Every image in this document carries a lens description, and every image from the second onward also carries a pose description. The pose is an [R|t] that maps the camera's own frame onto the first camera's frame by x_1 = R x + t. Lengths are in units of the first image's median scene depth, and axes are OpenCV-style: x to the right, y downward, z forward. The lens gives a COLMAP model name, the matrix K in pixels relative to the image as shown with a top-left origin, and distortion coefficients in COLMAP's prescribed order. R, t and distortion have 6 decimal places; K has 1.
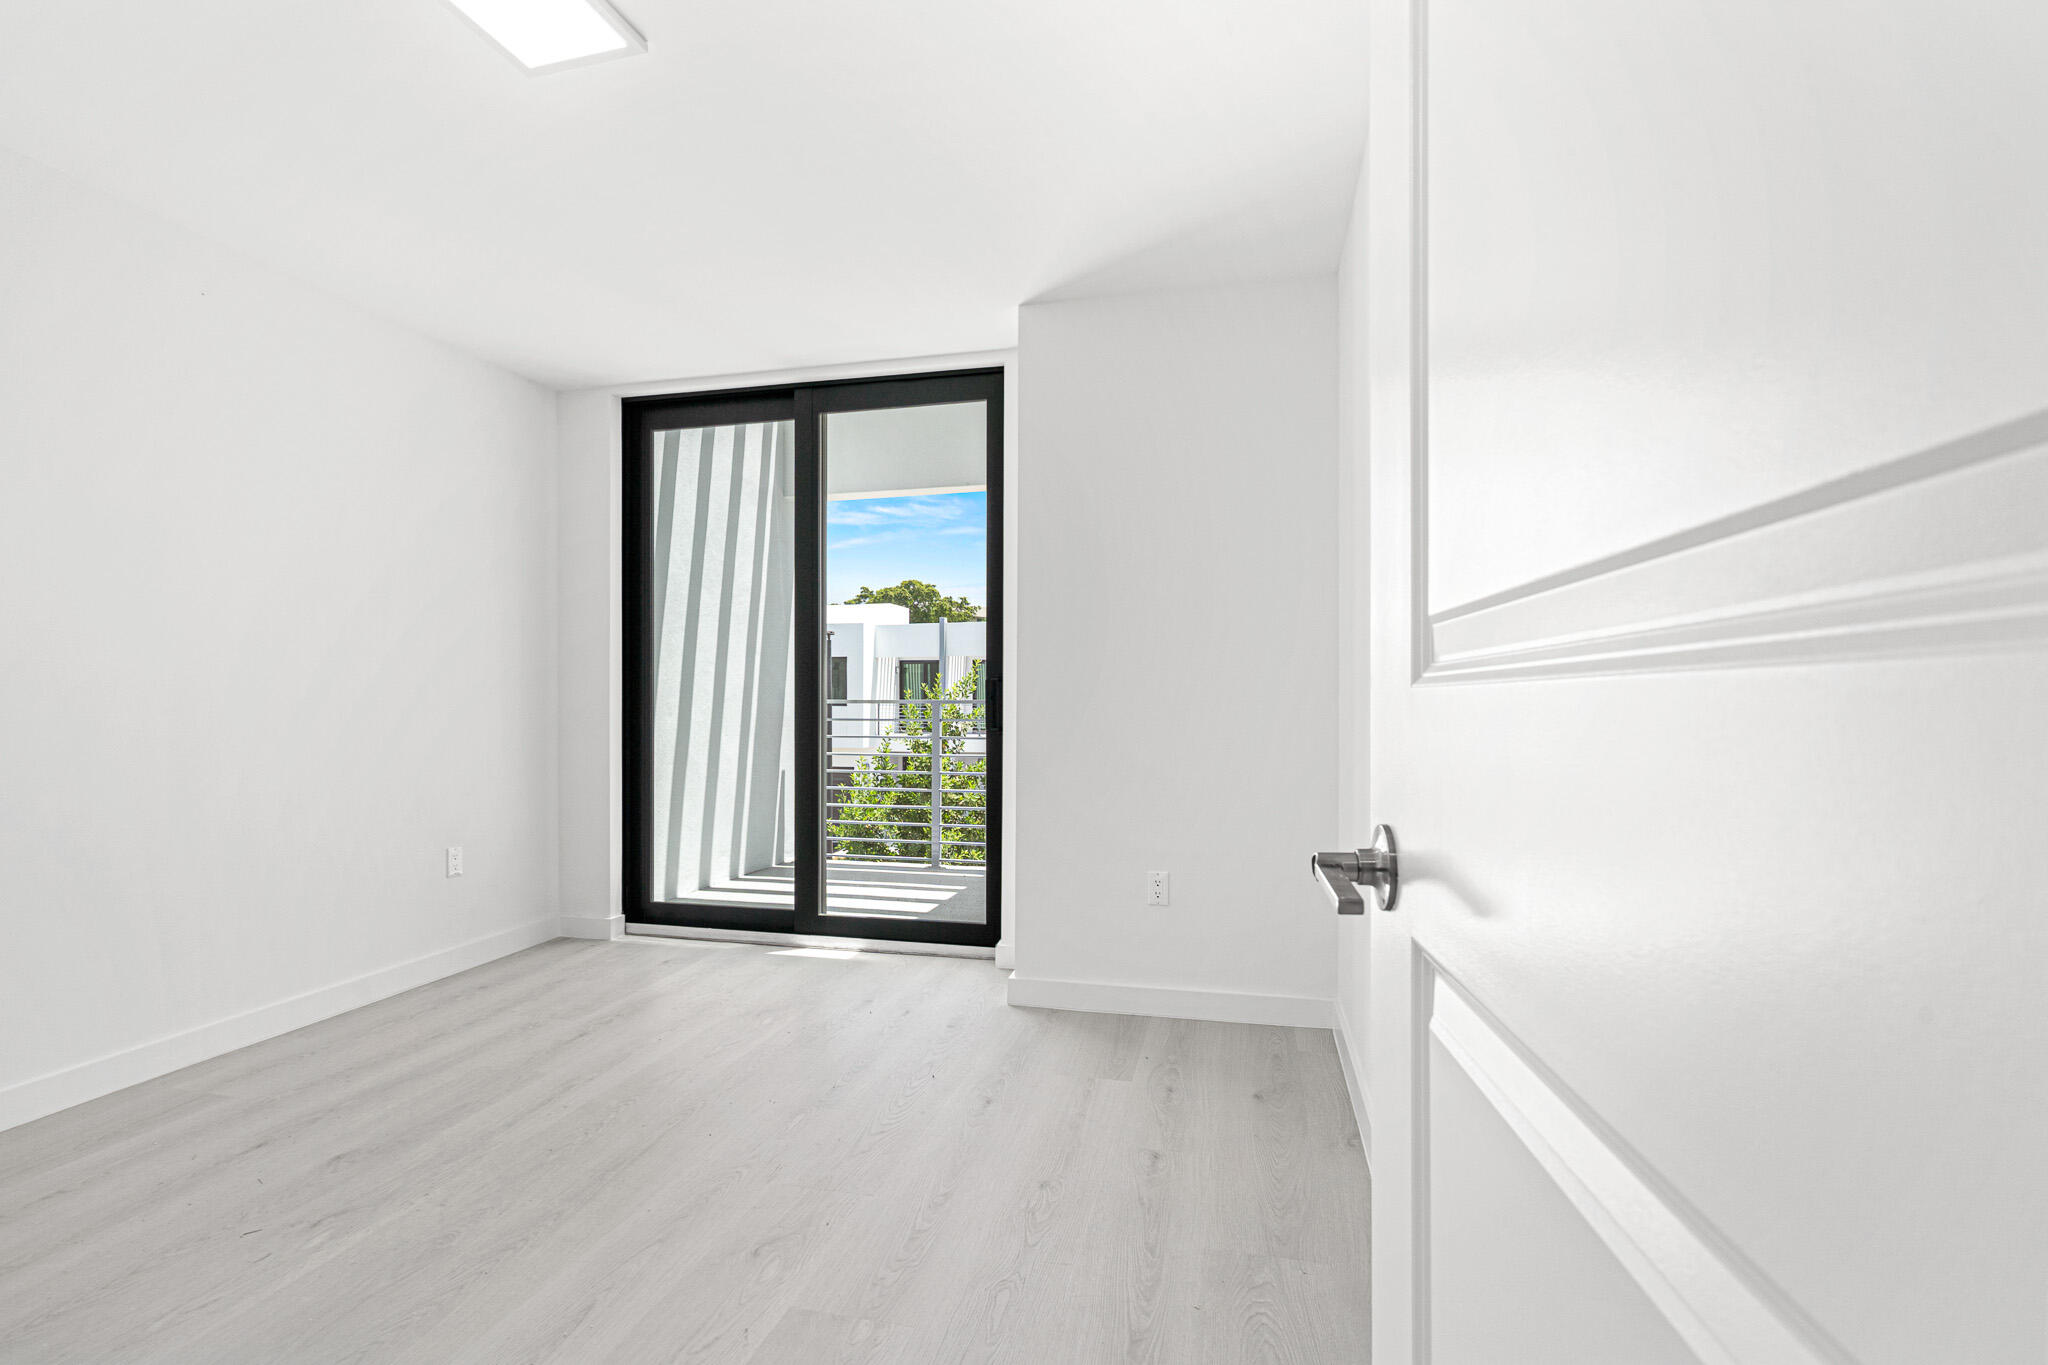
lens RADIAL K [[959.4, 0, 1038.3], [0, 959.4, 683.1], [0, 0, 1]] dist [-0.000200, 0.000338]
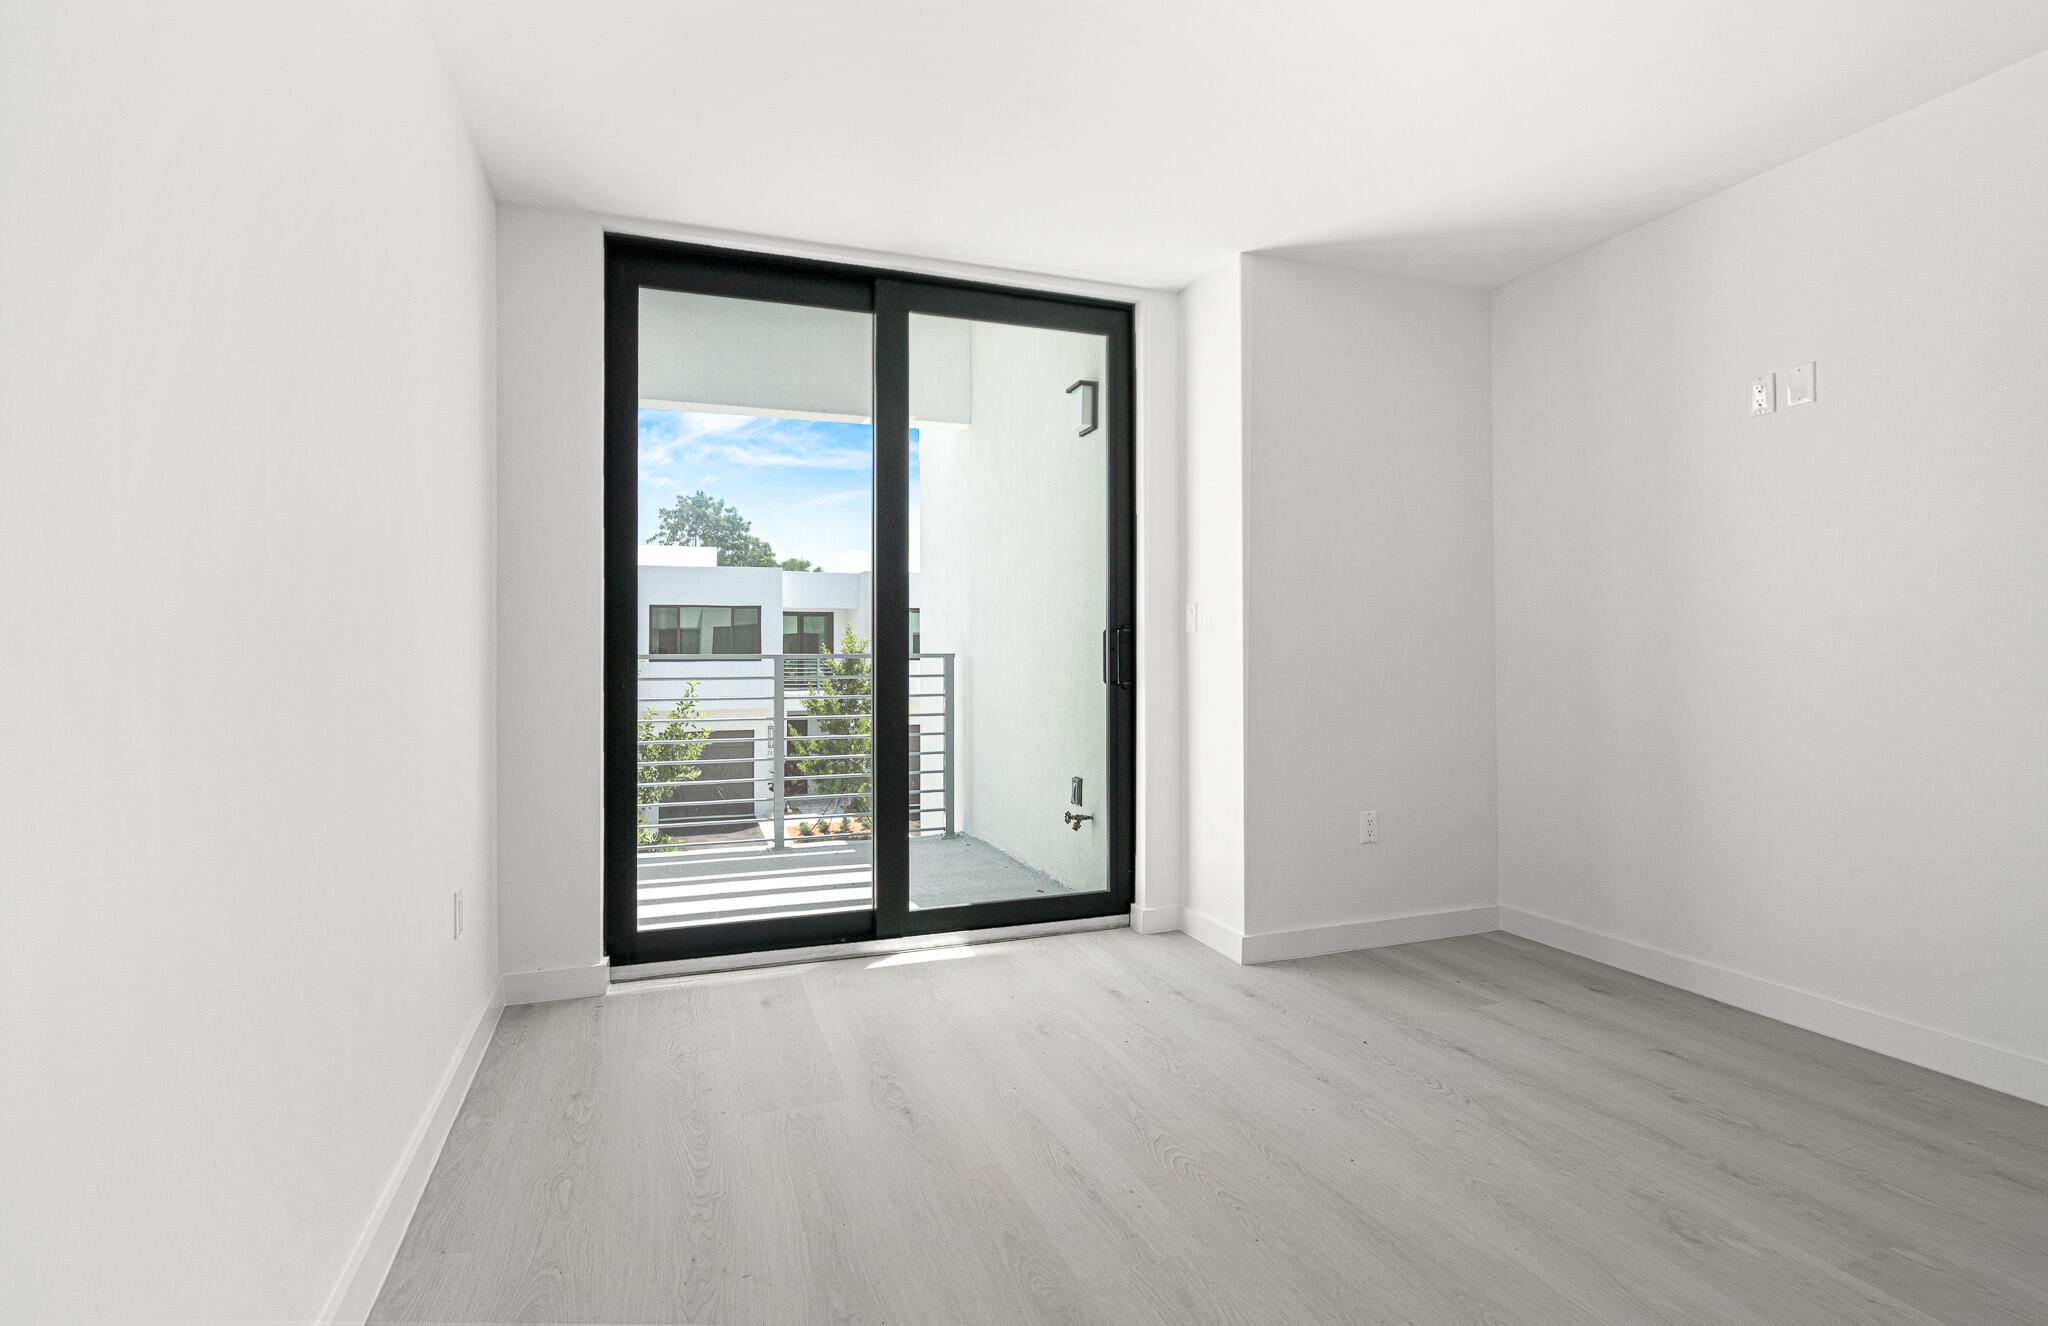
lens RADIAL K [[931.6, 0, 1023.2], [0, 931.6, 638.1], [0, 0, 1]] dist [0.001838, -0.000718]
pose [[0.834055, 0.006435, 0.551644, -0.614913], [-0.003400, 0.999973, -0.006525, 0.009089], [-0.551671, 0.003566, 0.834054, 0.277032]]
